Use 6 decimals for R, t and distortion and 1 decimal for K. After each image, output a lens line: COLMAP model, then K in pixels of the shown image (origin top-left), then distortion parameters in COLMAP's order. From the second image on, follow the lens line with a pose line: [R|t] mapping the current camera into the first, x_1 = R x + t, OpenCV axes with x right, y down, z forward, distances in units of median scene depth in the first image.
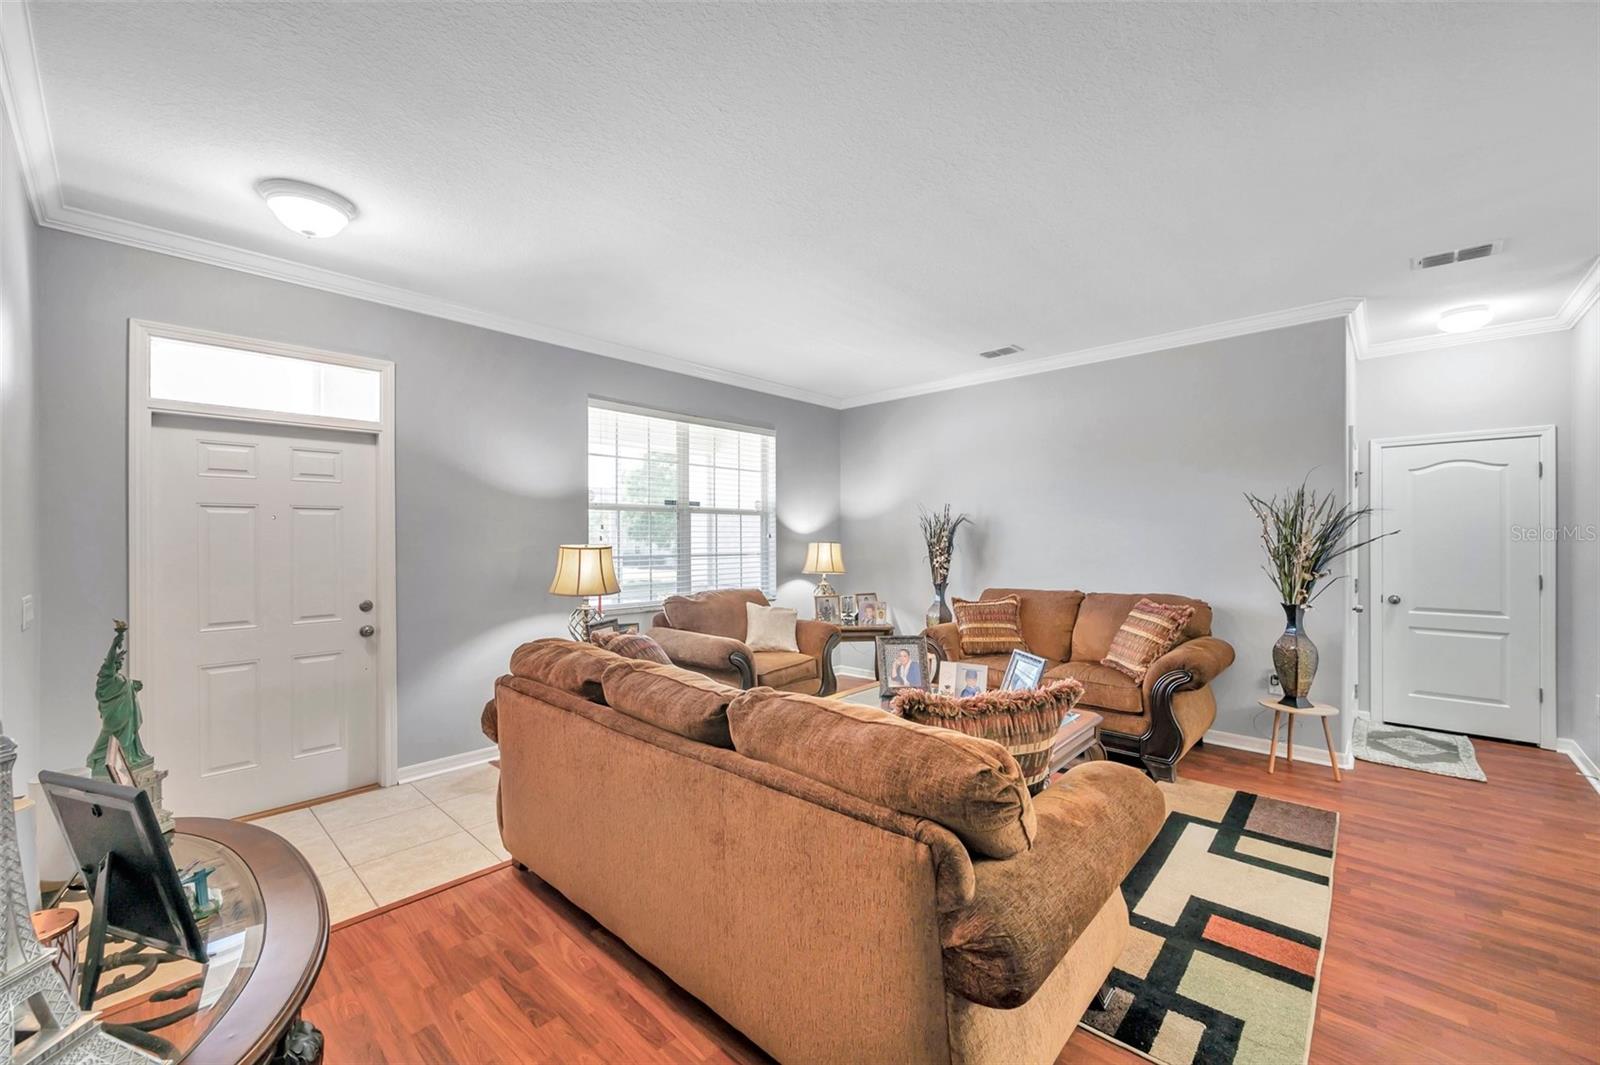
lens RADIAL K [[633.9, 0, 807.7], [0, 633.9, 534.3], [0, 0, 1]] dist [-0.000346, -0.000098]
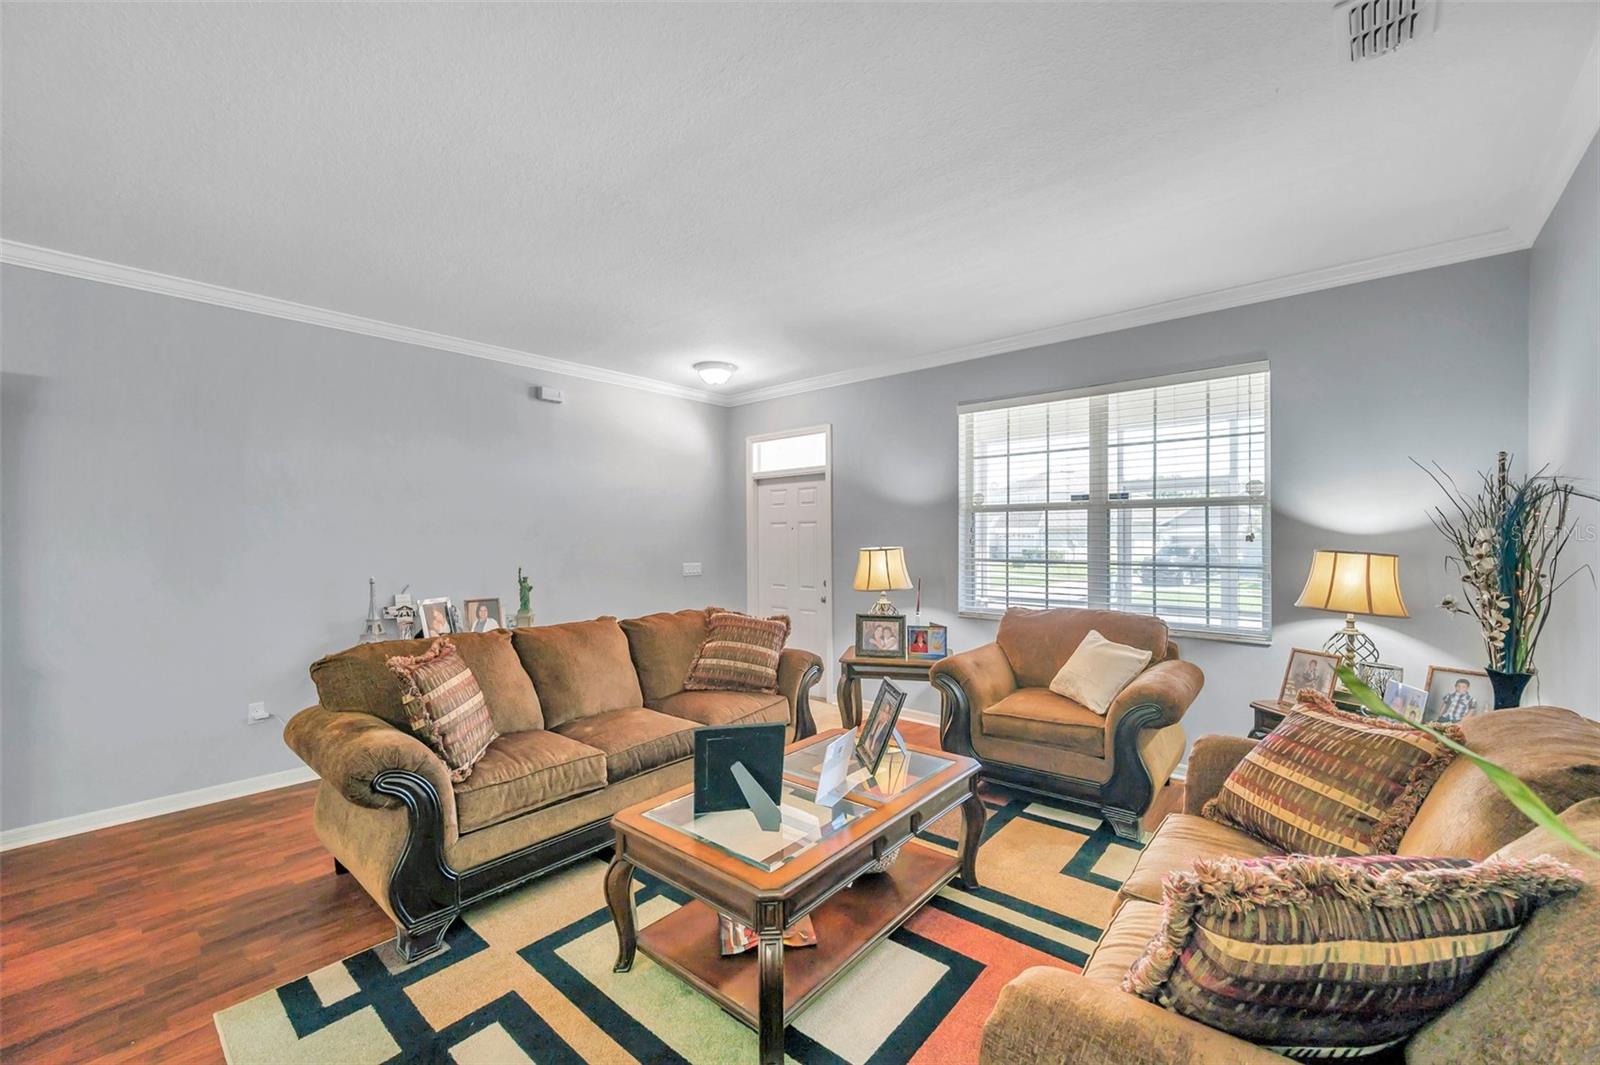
lens RADIAL K [[633.9, 0, 808.9], [0, 633.9, 533.9], [0, 0, 1]] dist [-0.000346, -0.000098]
pose [[0.039096, -0.001044, -0.999235, 0.866425], [0.007596, 0.999971, -0.000747, -0.007981], [0.999207, -0.007561, 0.039103, 0.892427]]
